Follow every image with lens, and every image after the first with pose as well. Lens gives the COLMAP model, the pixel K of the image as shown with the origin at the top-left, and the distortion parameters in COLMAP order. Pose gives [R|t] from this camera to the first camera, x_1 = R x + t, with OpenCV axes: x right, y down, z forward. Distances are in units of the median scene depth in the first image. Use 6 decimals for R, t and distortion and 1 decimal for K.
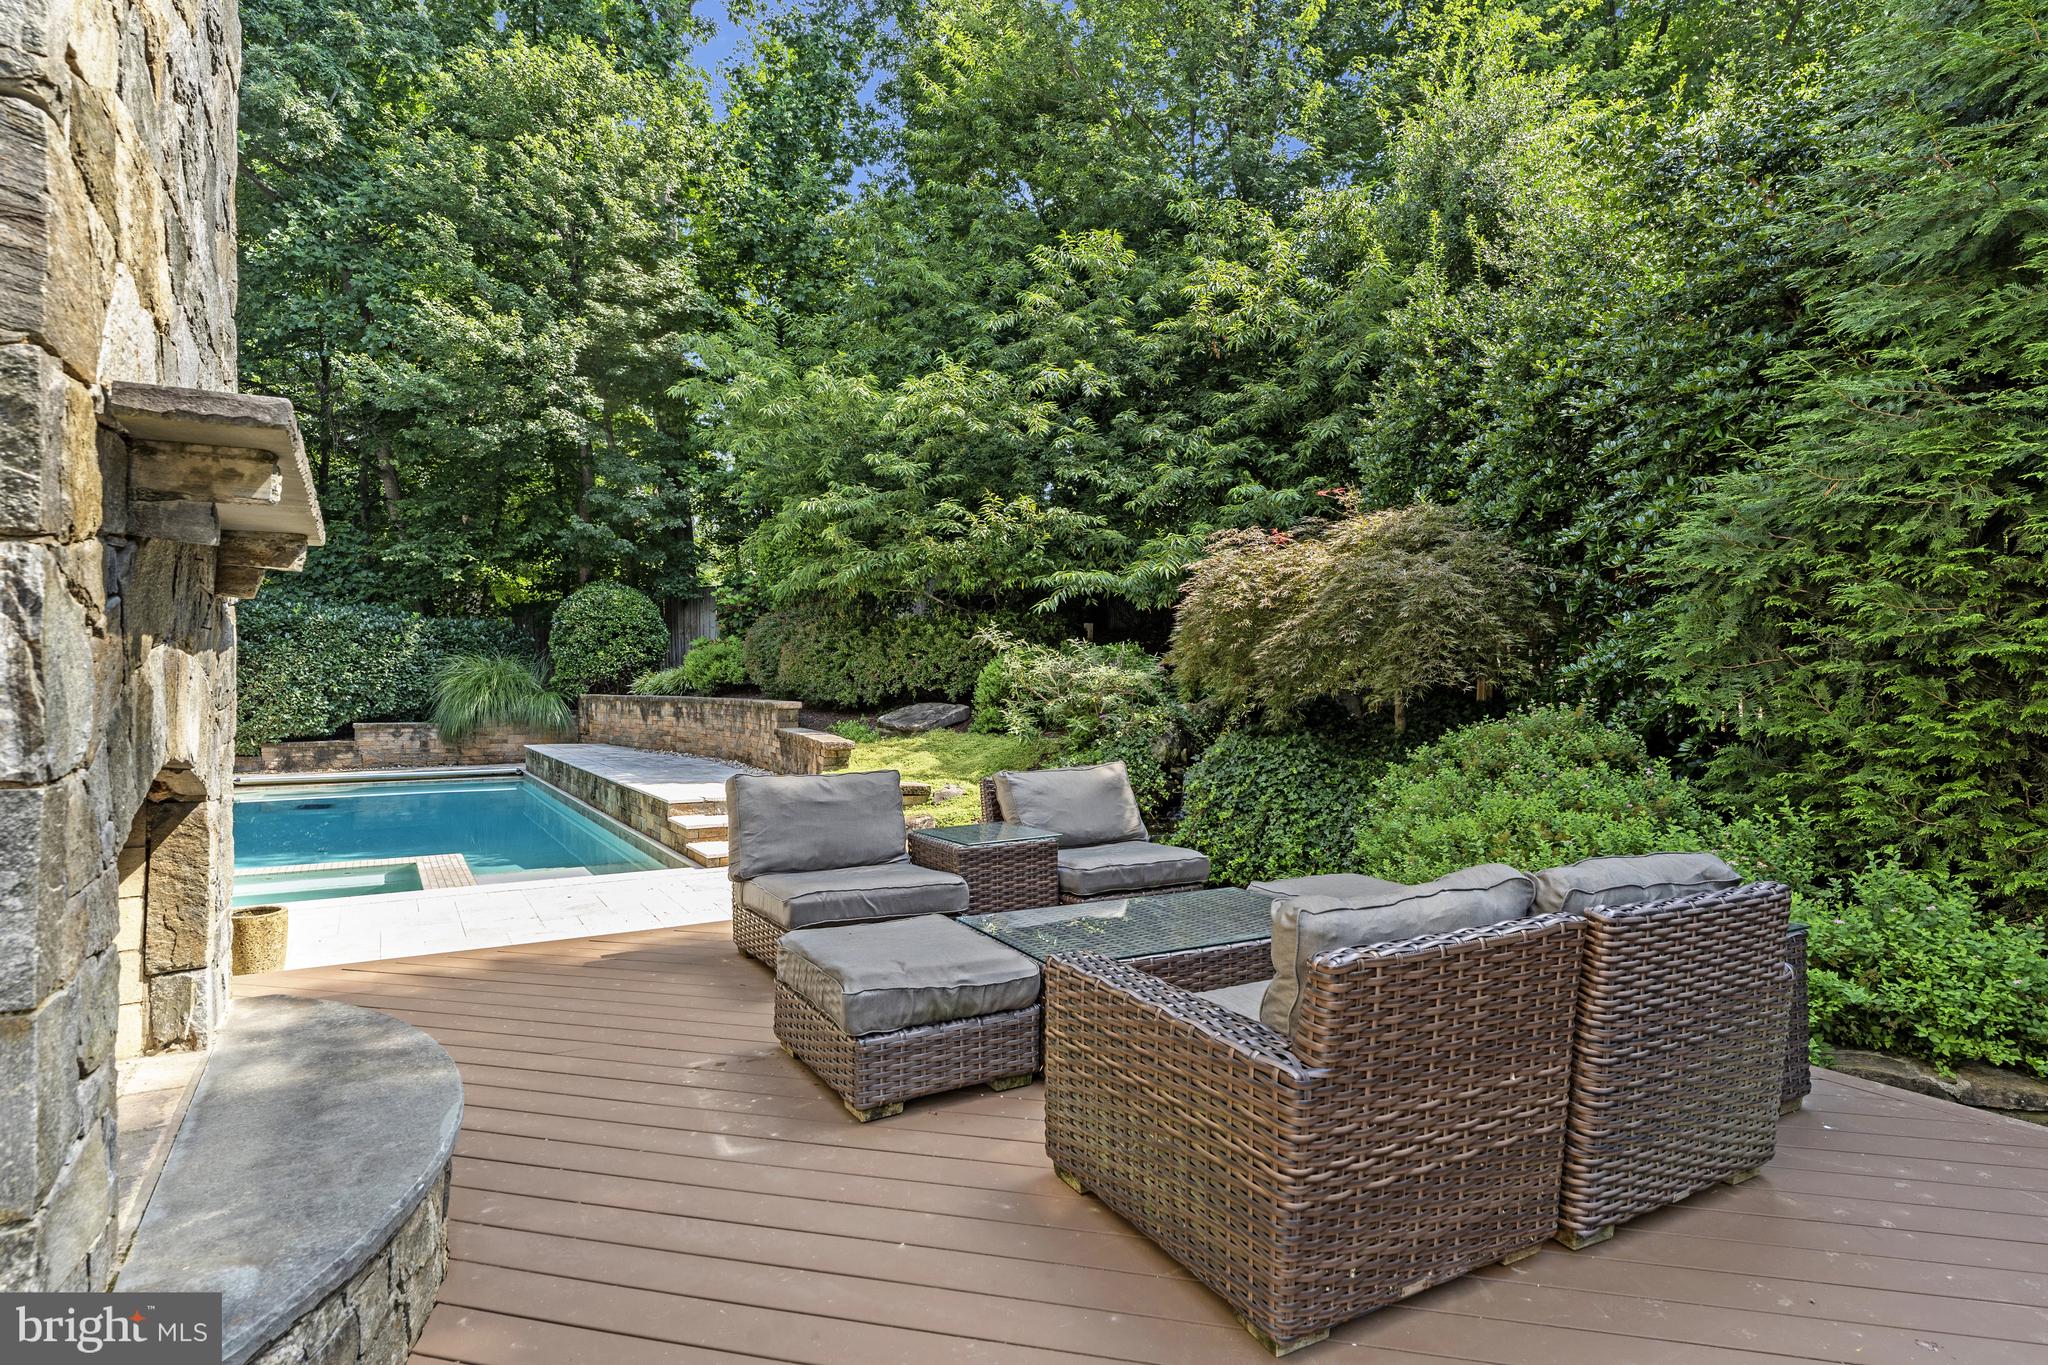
lens RADIAL K [[1026.3, 0, 1023.0], [0, 1026.3, 682.6], [0, 0, 1]] dist [-0.000539, 0.000070]
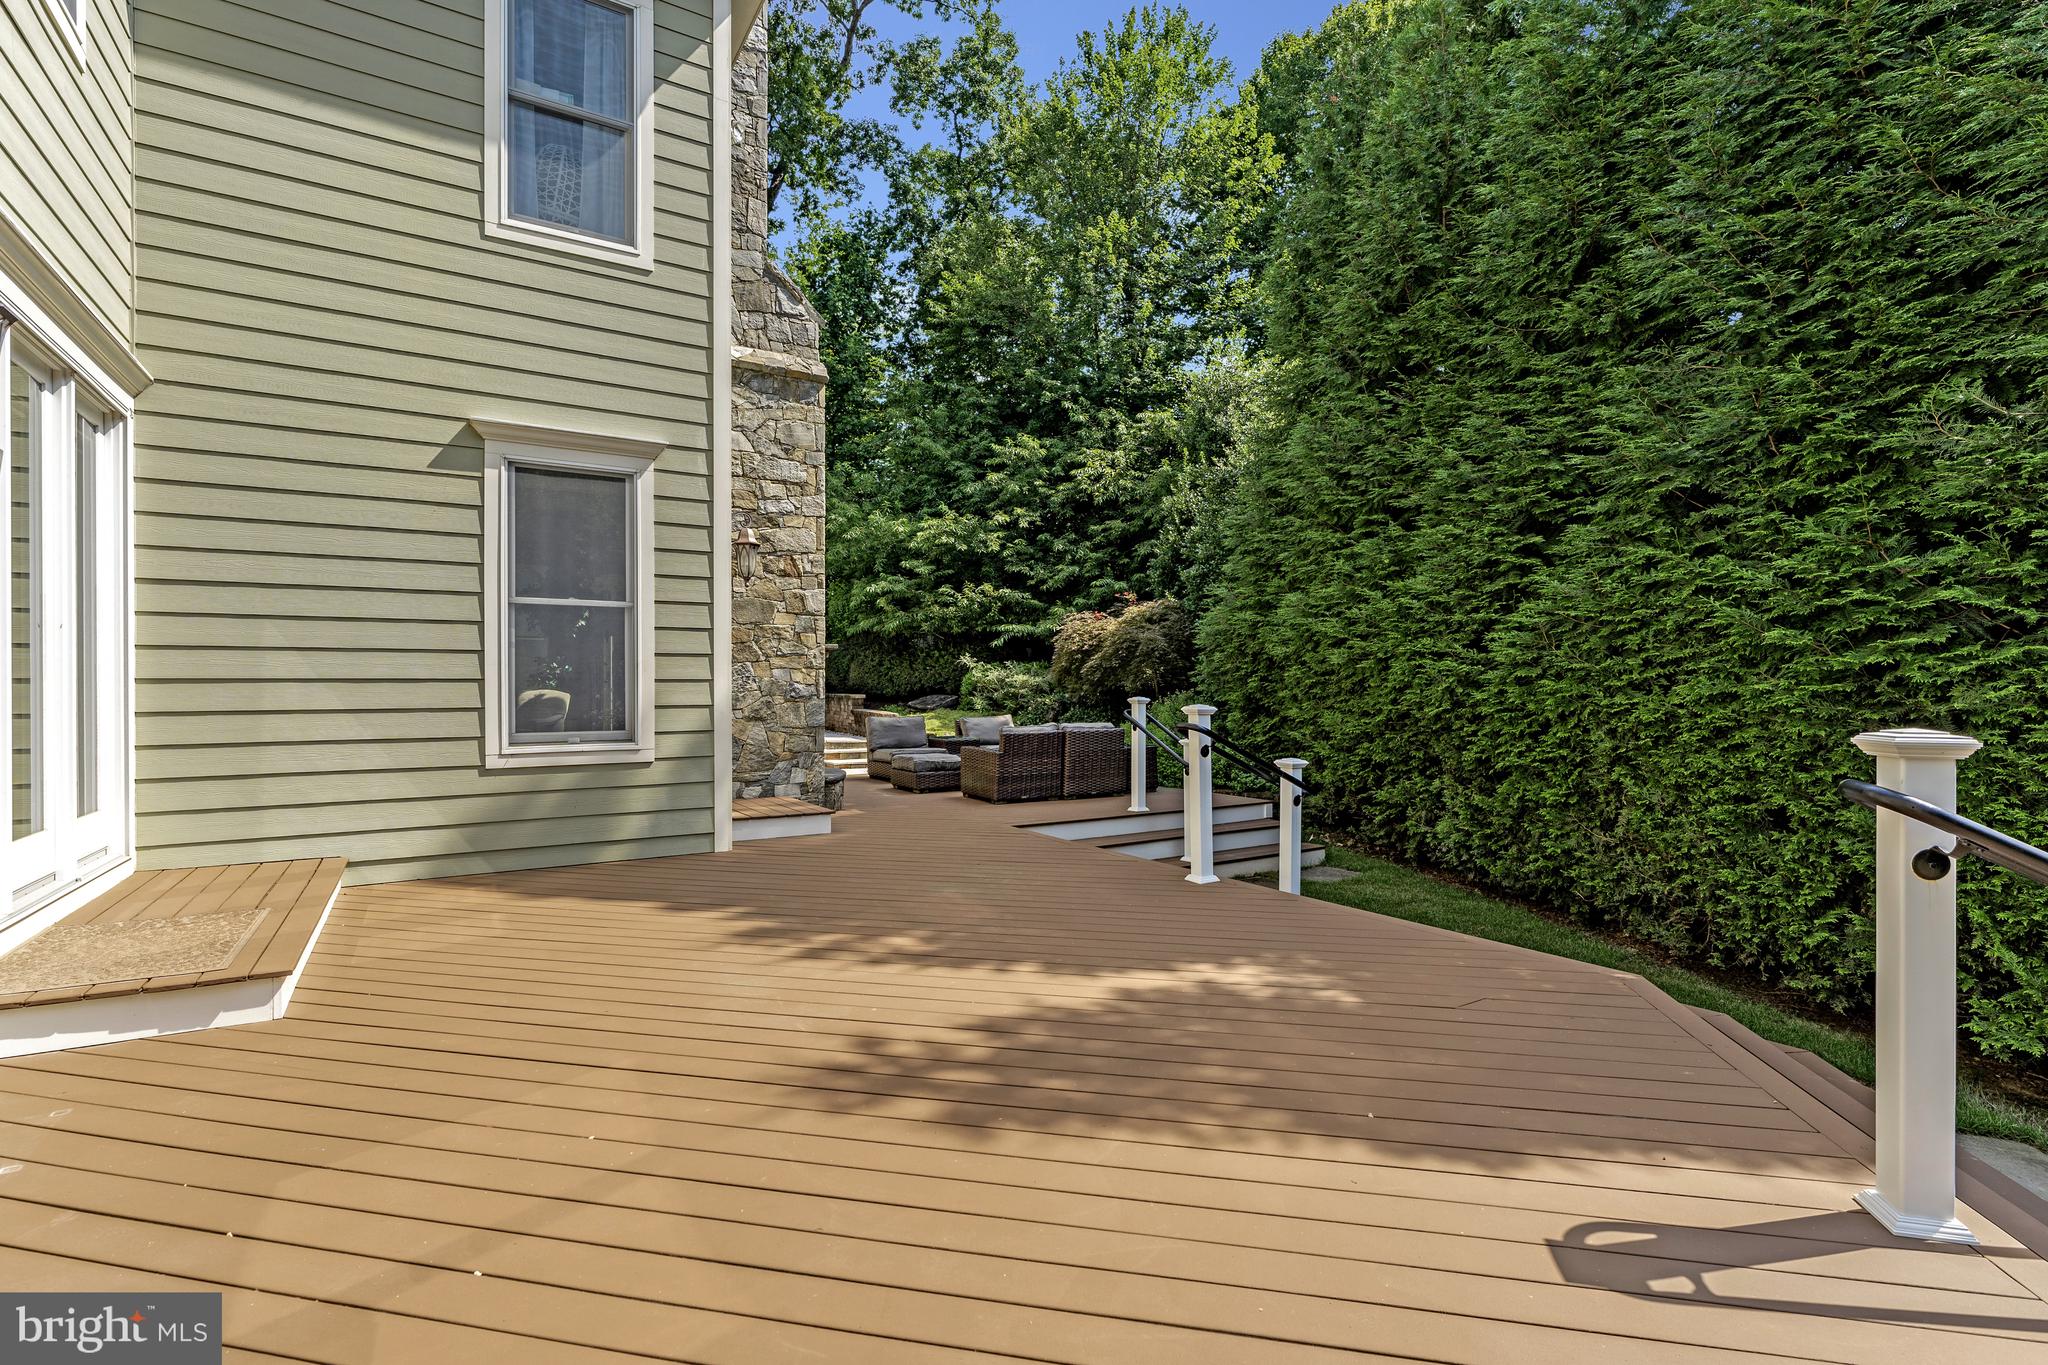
lens RADIAL K [[936.3, 0, 1022.0], [0, 936.3, 686.0], [0, 0, 1]] dist [0.000093, -0.000003]
pose [[0.999983, -0.005419, -0.001999, 0.067046], [0.005427, 0.999978, 0.003889, -0.001170], [0.001978, -0.003900, 0.999990, -0.689929]]
